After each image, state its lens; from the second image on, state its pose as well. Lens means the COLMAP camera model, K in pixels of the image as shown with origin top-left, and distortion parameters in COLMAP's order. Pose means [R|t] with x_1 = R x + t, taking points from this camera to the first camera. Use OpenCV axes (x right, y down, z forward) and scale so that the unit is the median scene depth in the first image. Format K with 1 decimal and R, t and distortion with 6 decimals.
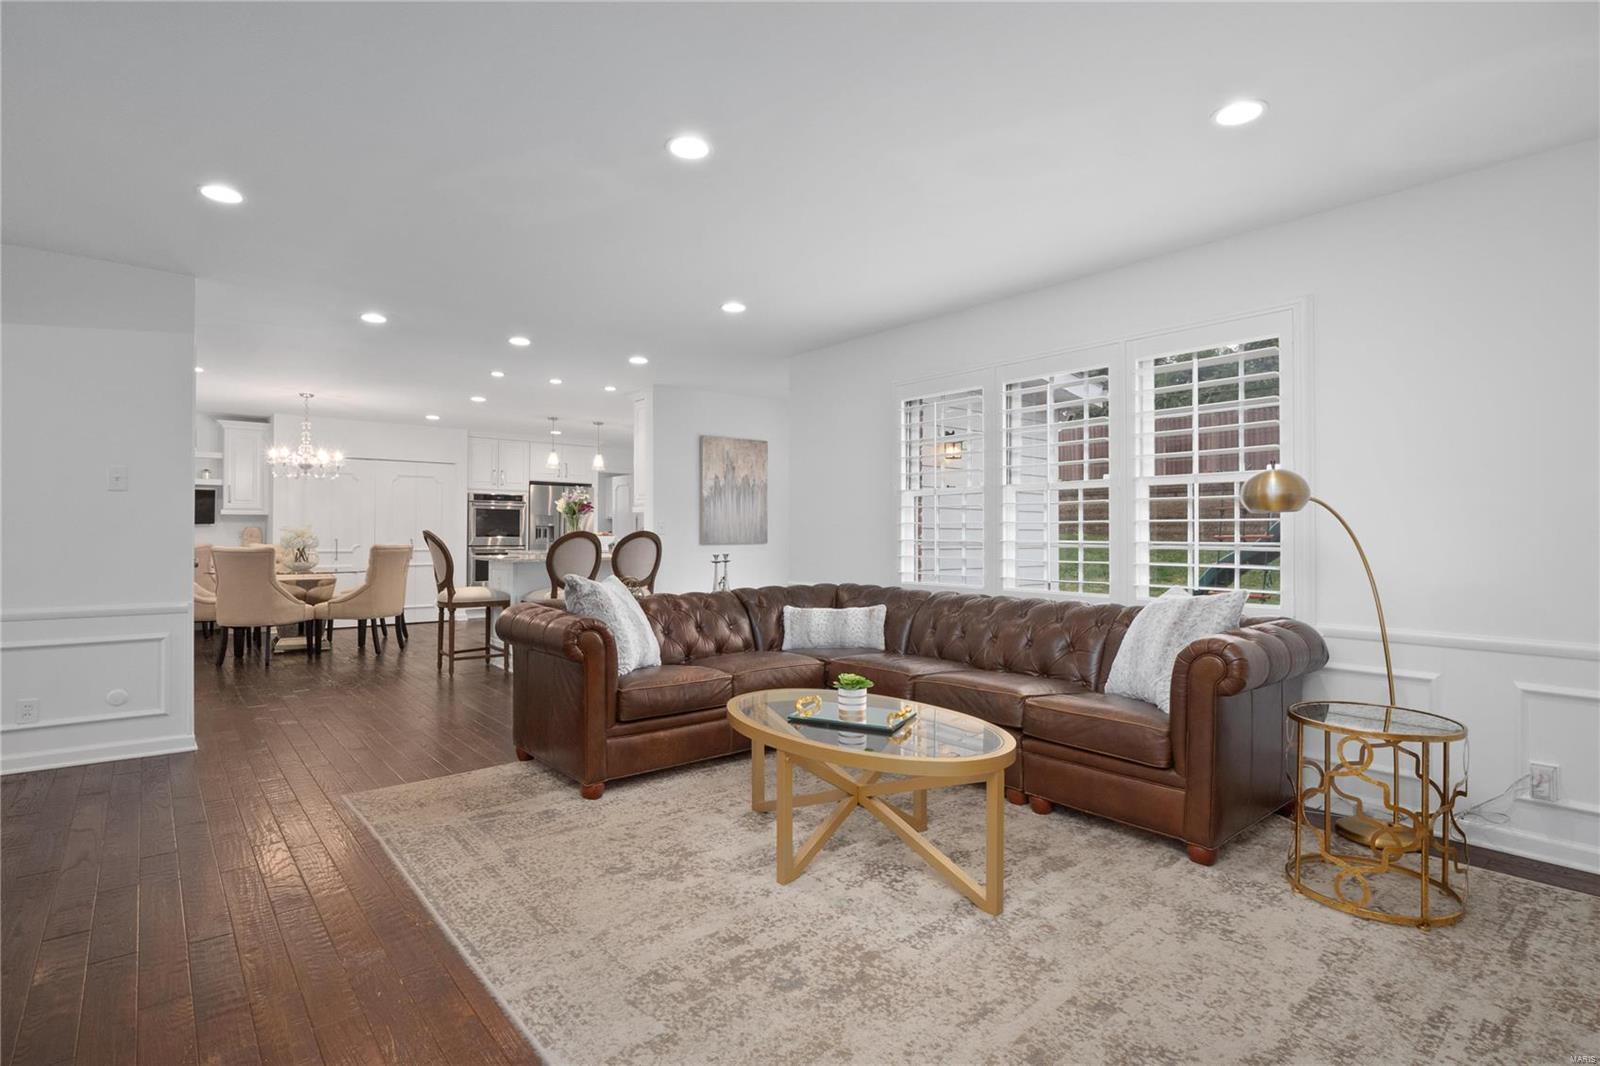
lens RADIAL K [[794.3, 0, 790.1], [0, 794.3, 530.7], [0, 0, 1]] dist [-0.008035, -0.002350]
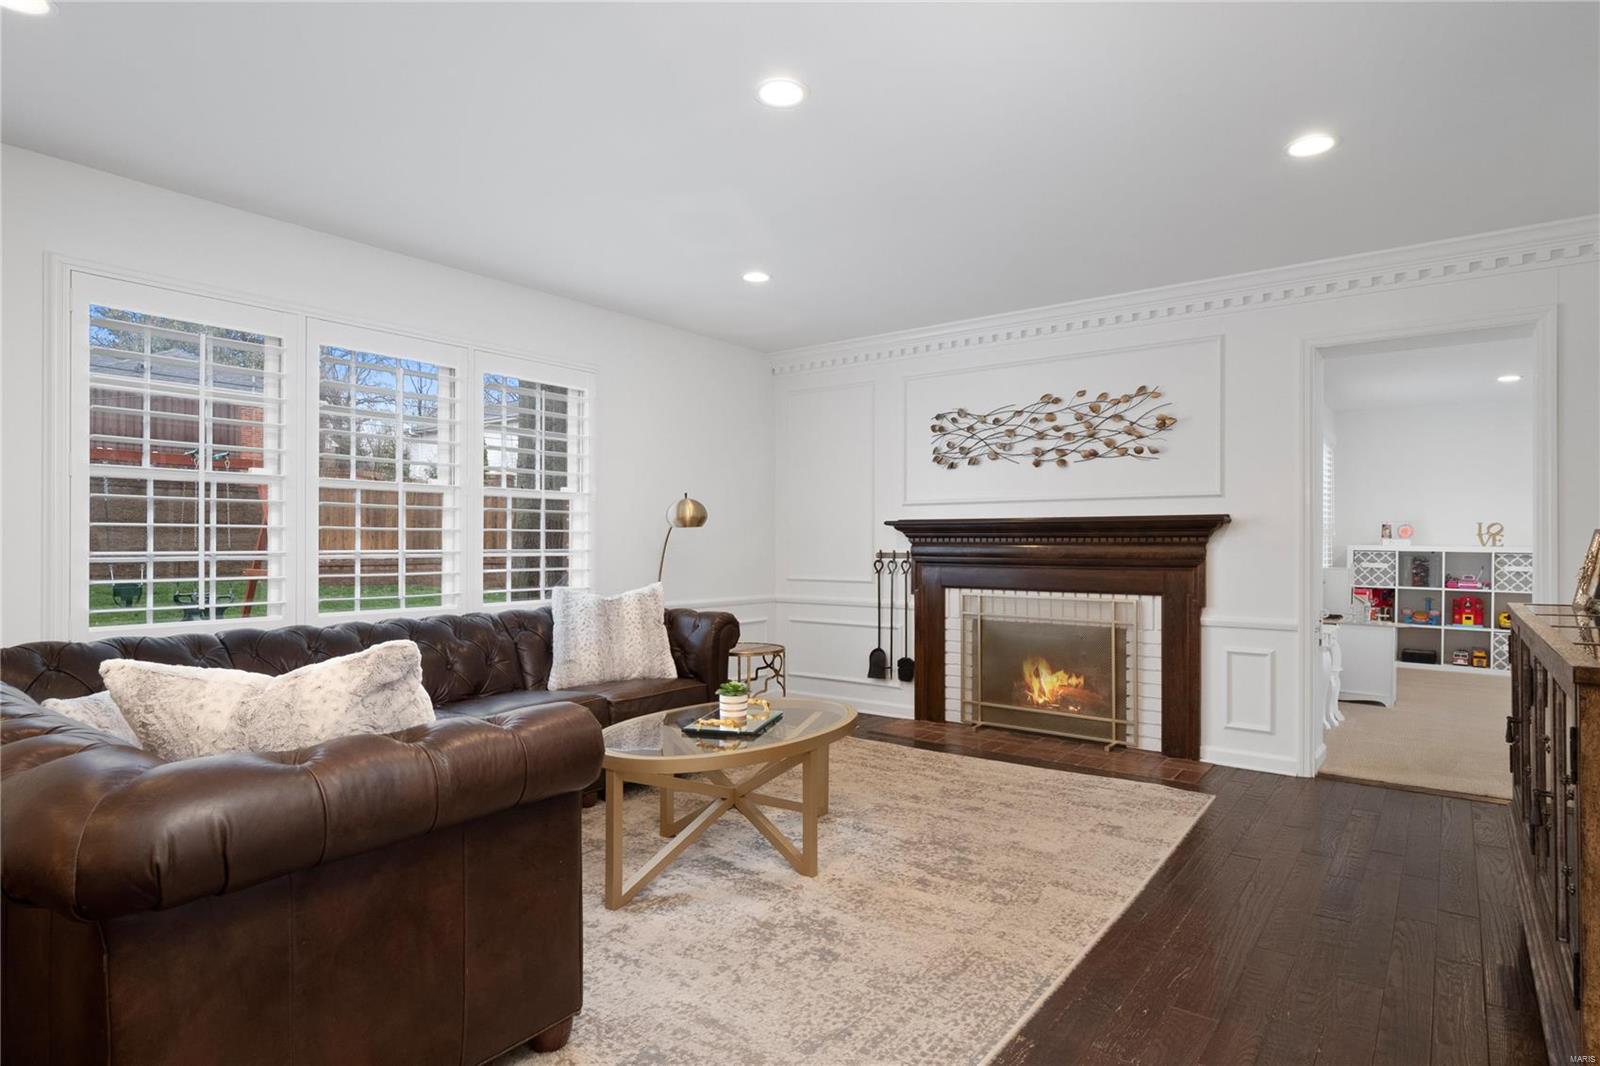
lens RADIAL K [[903.6, 0, 798.3], [0, 903.6, 537.8], [0, 0, 1]] dist [-0.003873, -0.000005]
pose [[-0.256786, 0.001587, 0.966467, -0.907380], [-0.004996, 0.999983, -0.002970, -0.000345], [-0.966455, -0.005591, -0.256774, 1.036037]]
